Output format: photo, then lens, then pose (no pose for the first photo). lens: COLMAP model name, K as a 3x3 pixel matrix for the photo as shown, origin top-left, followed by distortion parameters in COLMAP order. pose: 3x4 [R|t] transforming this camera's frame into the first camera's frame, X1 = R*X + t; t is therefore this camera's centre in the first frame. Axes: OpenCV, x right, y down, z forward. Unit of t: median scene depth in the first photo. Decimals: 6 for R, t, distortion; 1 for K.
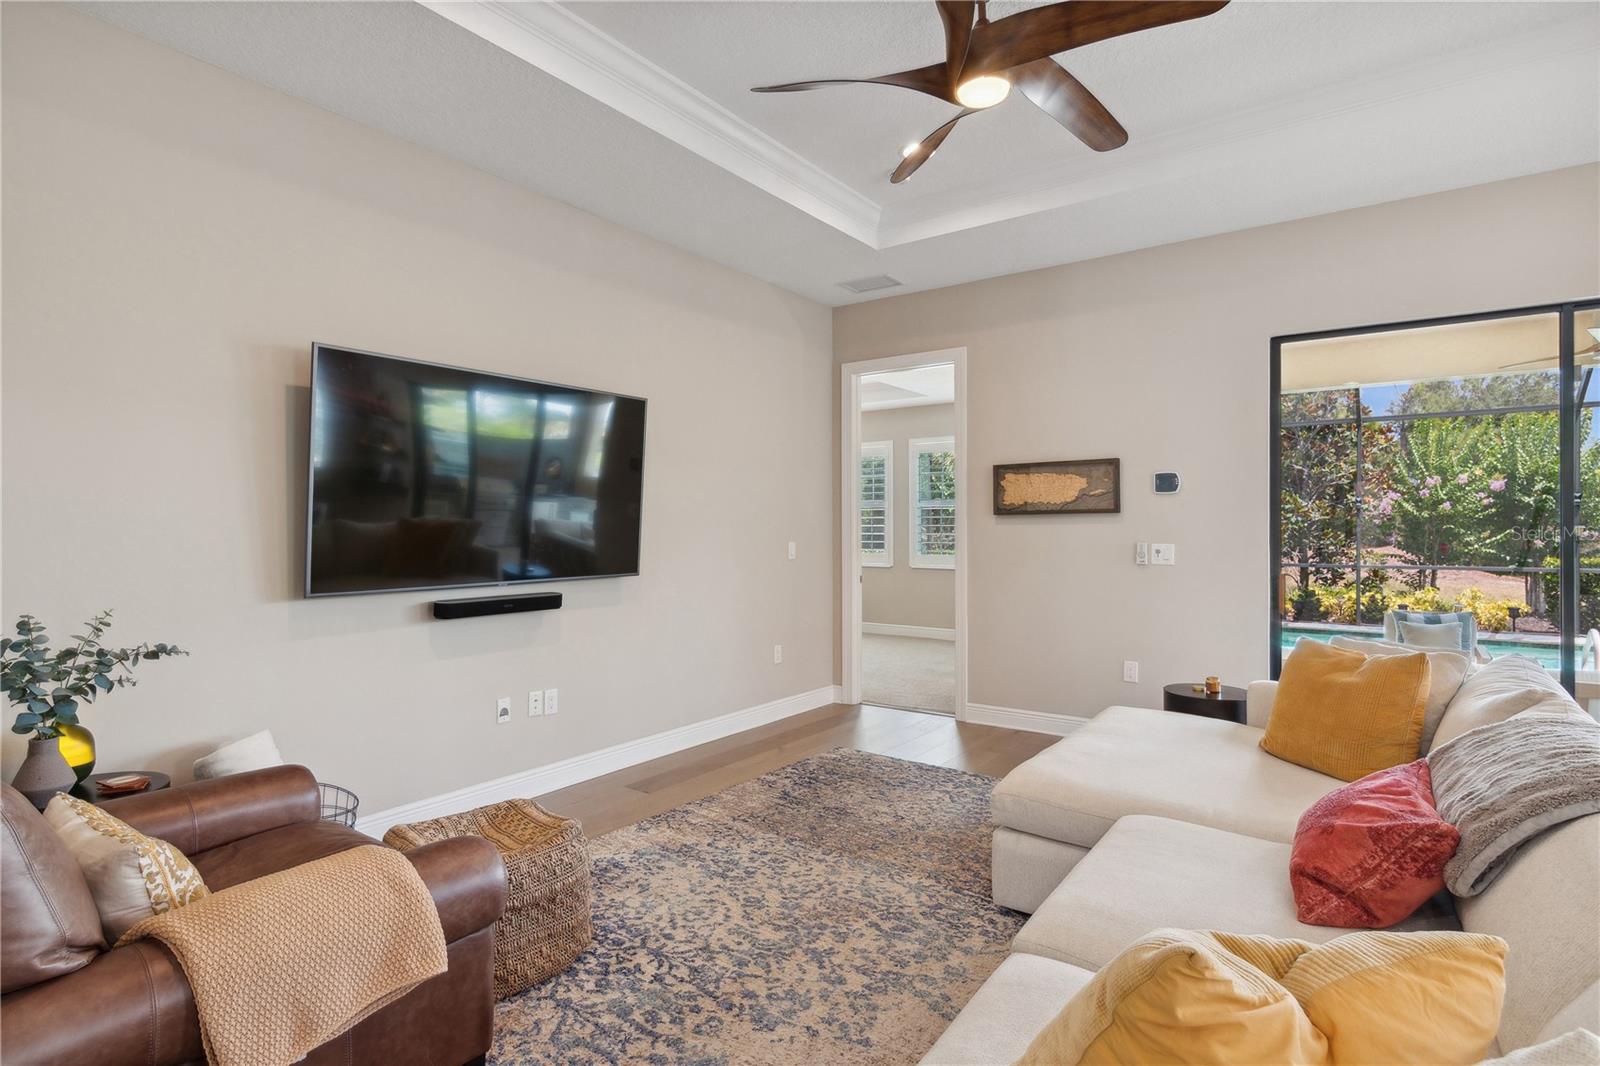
lens RADIAL K [[836.4, 0, 822.5], [0, 836.4, 517.5], [0, 0, 1]] dist [0.002175, -0.001875]
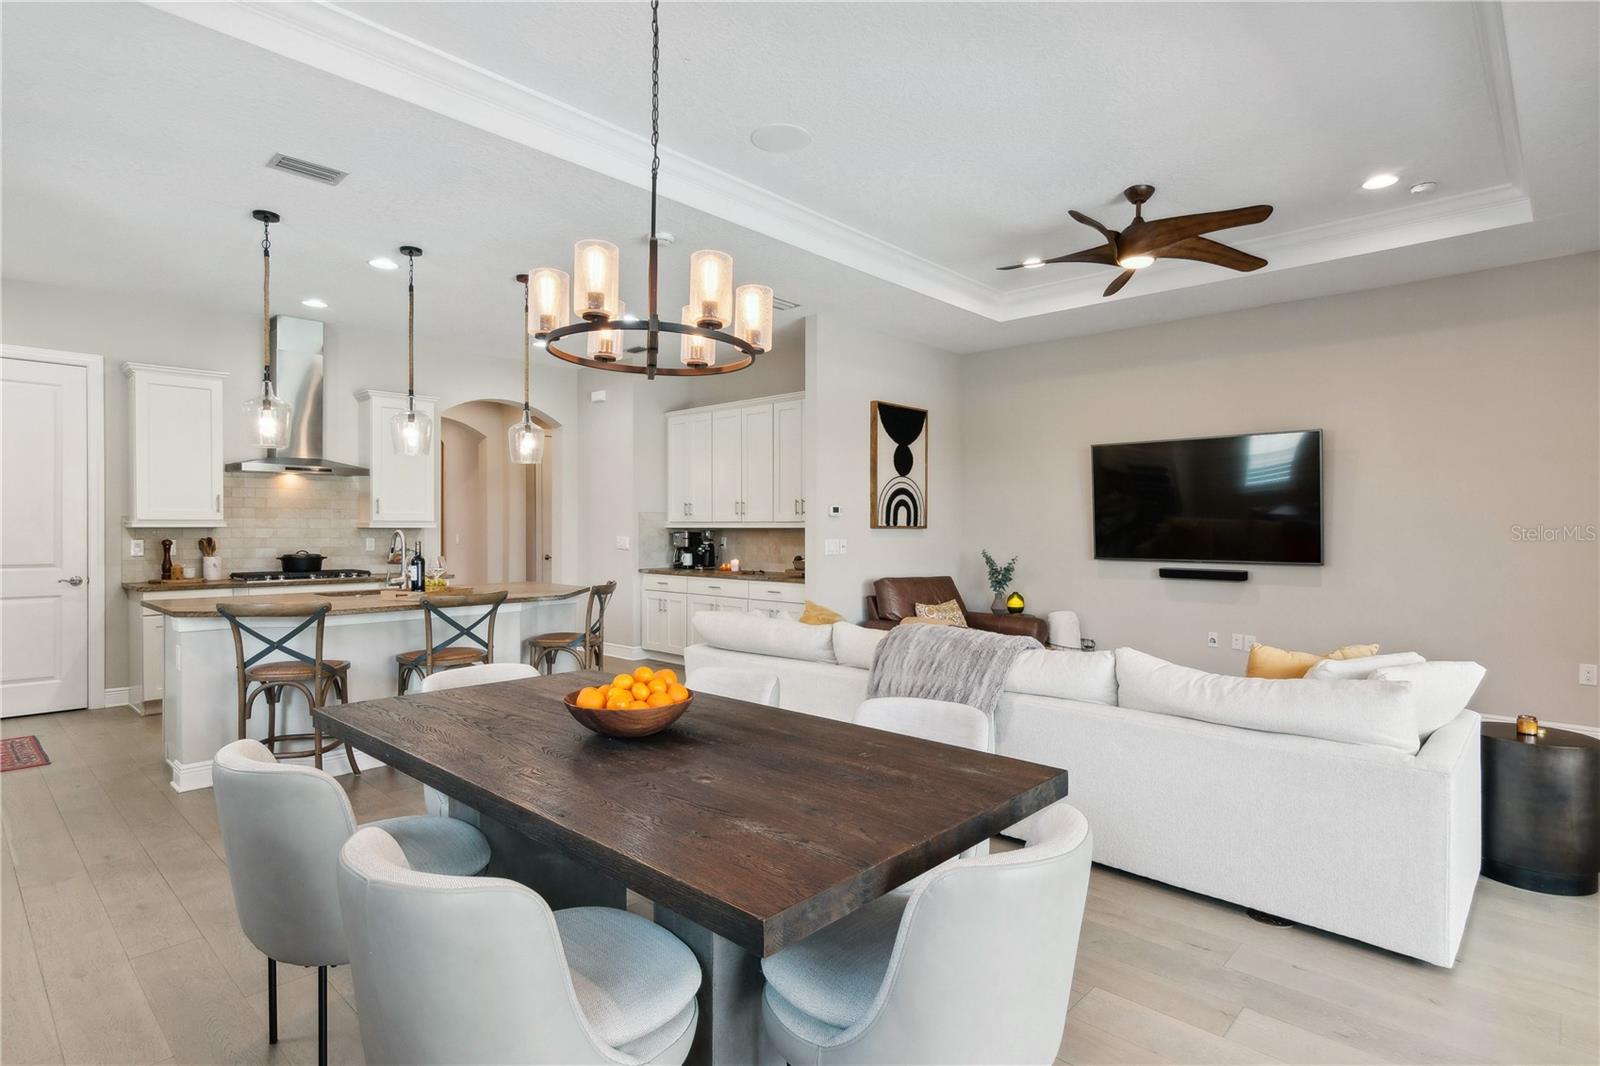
lens RADIAL K [[836.4, 0, 802.0], [0, 836.4, 536.7], [0, 0, 1]] dist [0.002175, -0.001875]
pose [[-0.145599, 0.012814, -0.989261, 1.065629], [0.008111, 0.999898, 0.011759, 0.001122], [0.989310, -0.006311, -0.145688, 0.329446]]
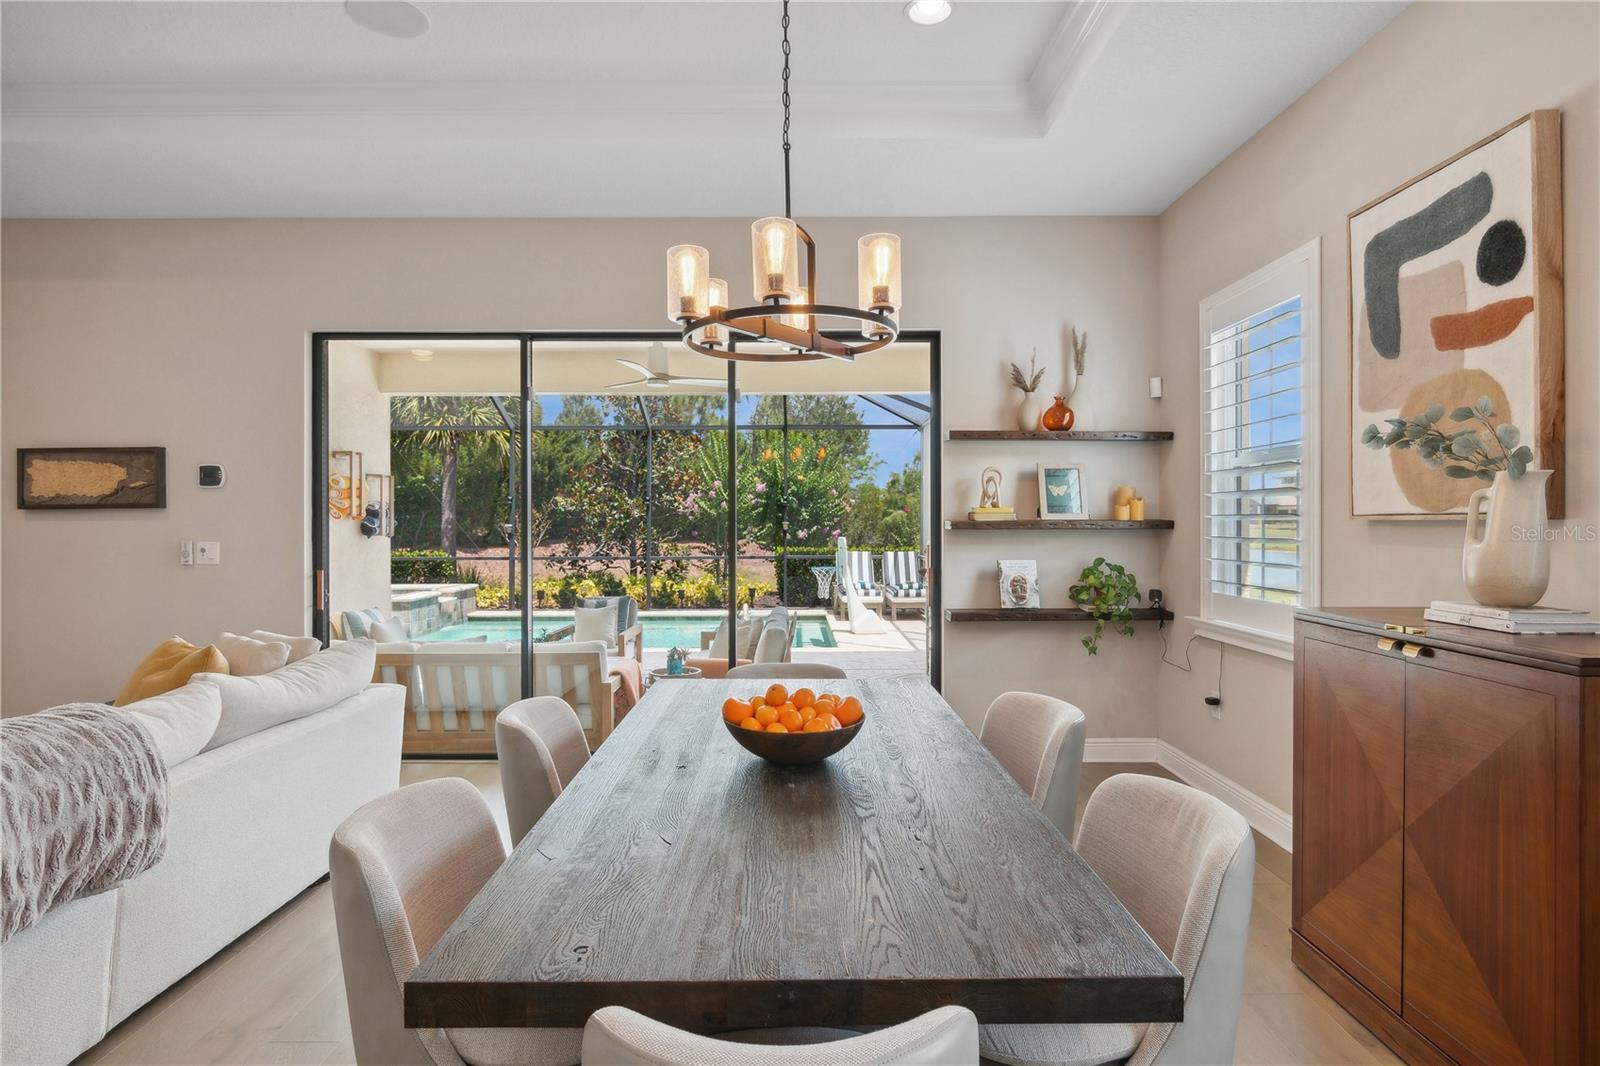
lens RADIAL K [[836.4, 0, 797.0], [0, 836.4, 516.6], [0, 0, 1]] dist [0.002175, -0.001875]
pose [[0.822880, 0.002454, 0.568210, 0.413555], [-0.004888, 0.999984, 0.002761, -0.001938], [-0.568194, -0.005050, 0.822879, -0.141300]]
